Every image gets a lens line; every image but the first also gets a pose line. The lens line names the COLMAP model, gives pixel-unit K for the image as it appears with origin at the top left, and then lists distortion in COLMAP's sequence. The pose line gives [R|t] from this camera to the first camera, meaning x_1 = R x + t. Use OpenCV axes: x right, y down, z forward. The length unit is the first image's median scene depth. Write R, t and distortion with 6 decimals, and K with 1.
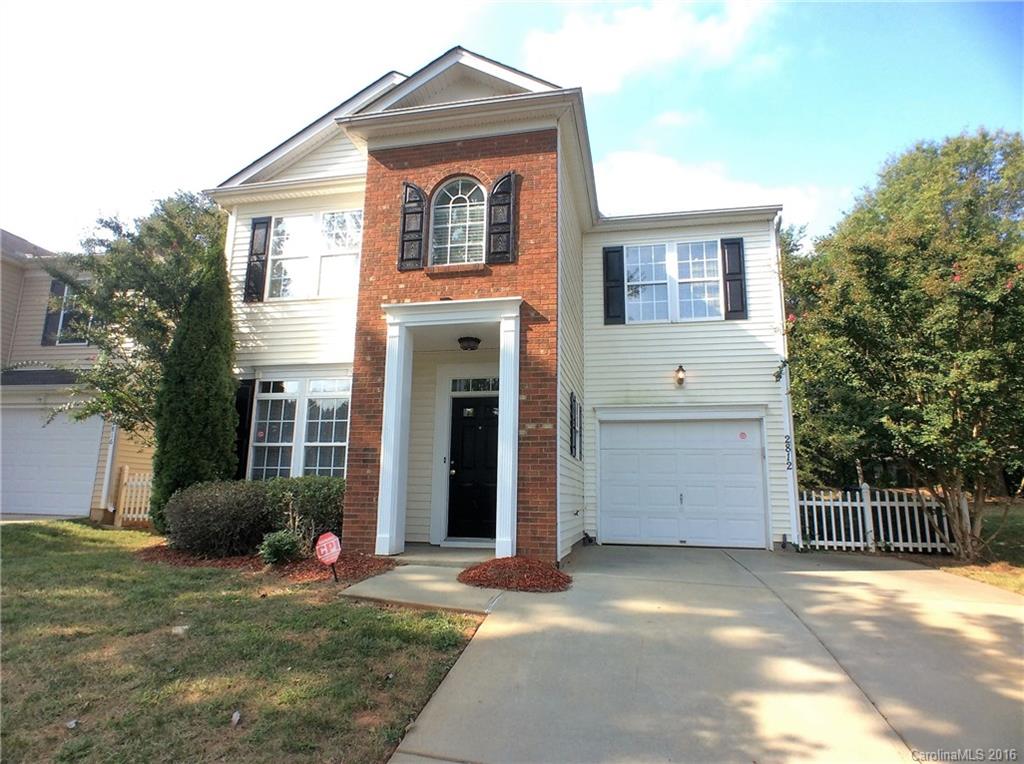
lens RADIAL K [[581.4, 0, 515.5], [0, 581.4, 380.9], [0, 0, 1]] dist [-0.020034, 0.010950]
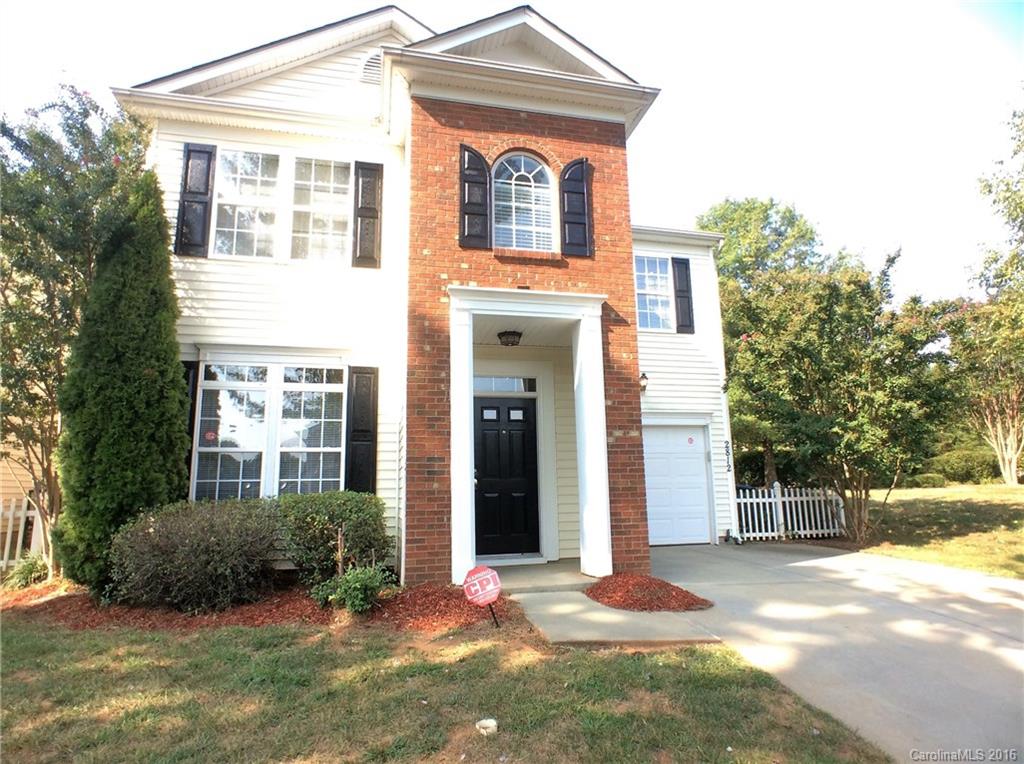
lens RADIAL K [[581.4, 0, 512.3], [0, 581.4, 382.3], [0, 0, 1]] dist [-0.020034, 0.010950]
pose [[0.905746, 0.047910, 0.421105, -0.472999], [-0.052156, 0.998638, -0.001436, 0.004626], [-0.420600, -0.020663, 0.907011, 0.191507]]
